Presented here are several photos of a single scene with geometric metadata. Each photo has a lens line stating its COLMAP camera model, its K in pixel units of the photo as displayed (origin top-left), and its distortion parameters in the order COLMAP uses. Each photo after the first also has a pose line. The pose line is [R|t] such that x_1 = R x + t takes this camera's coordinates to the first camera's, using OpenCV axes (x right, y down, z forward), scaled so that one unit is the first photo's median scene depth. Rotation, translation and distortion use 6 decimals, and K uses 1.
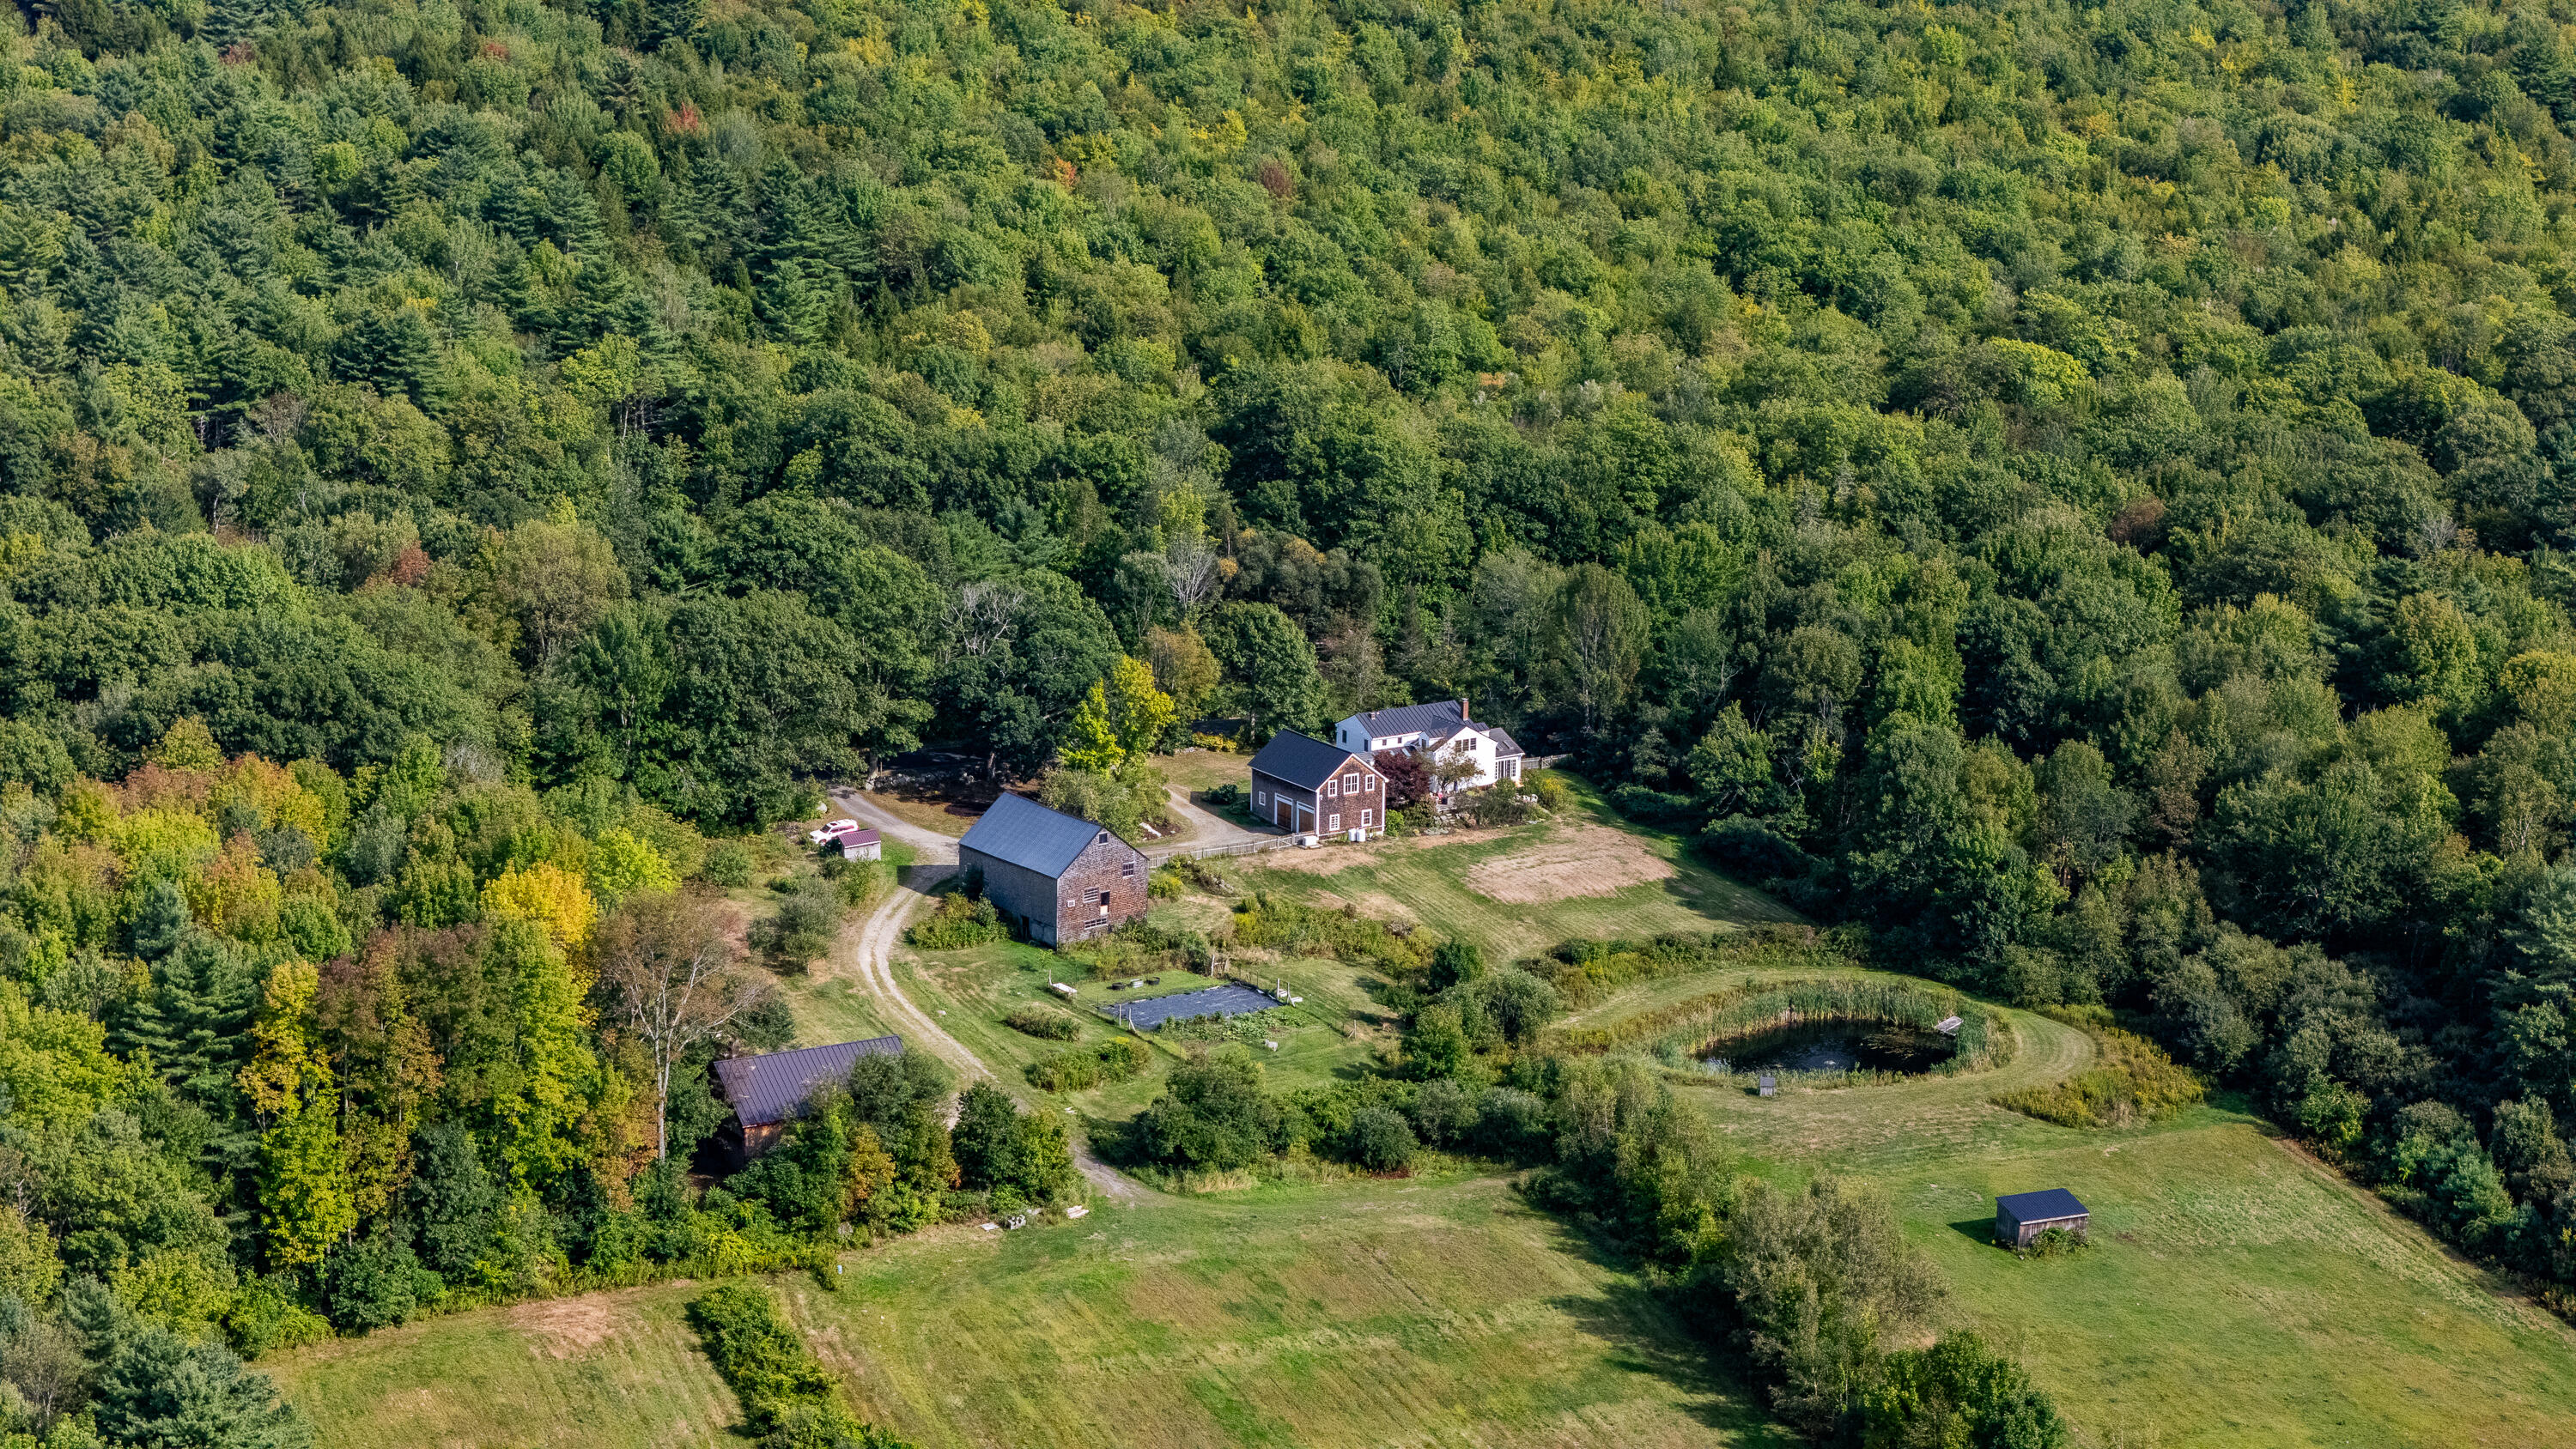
lens RADIAL K [[5142.1, 0, 1288.0], [0, 5142.1, 724.5], [0, 0, 1]] dist [-0.209772, 0.975494]
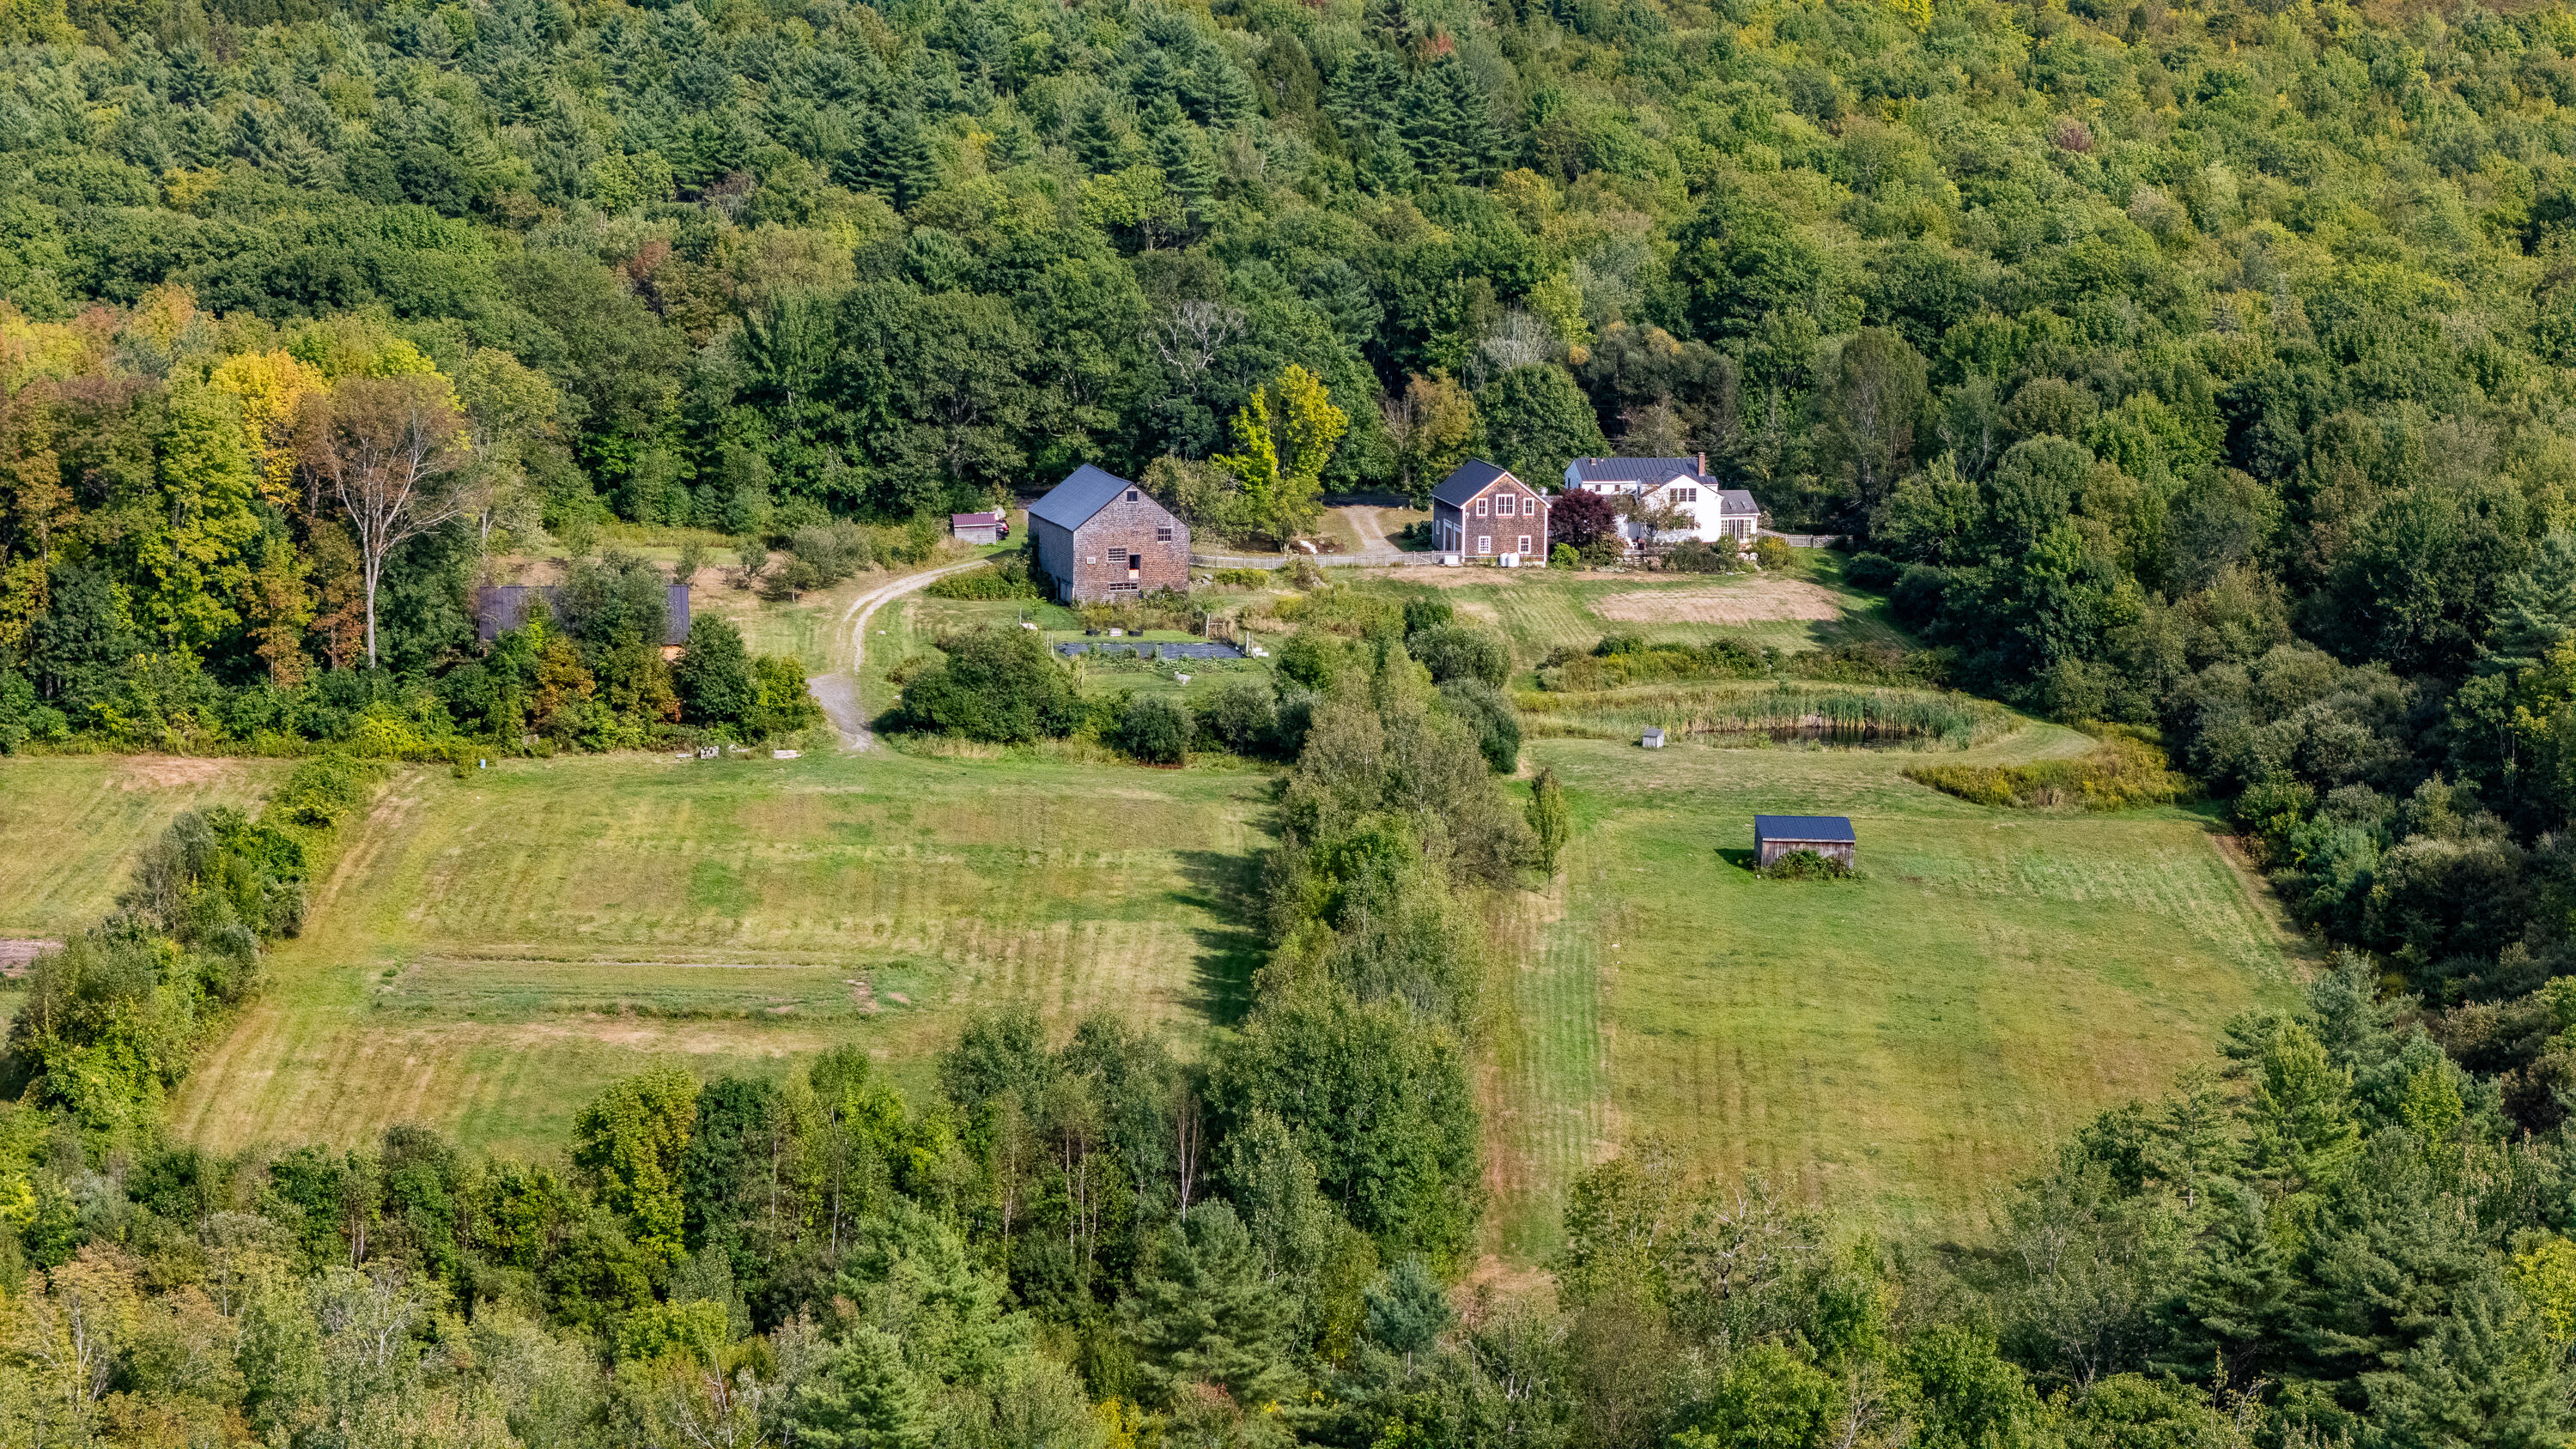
lens RADIAL K [[5142.1, 0, 1288.0], [0, 5142.1, 724.5], [0, 0, 1]] dist [-0.209772, 0.975494]
pose [[0.931007, 0.054403, -0.360924, 0.321942], [-0.085261, 0.993888, -0.070119, 0.122751], [0.354903, 0.096054, 0.929956, 0.120874]]
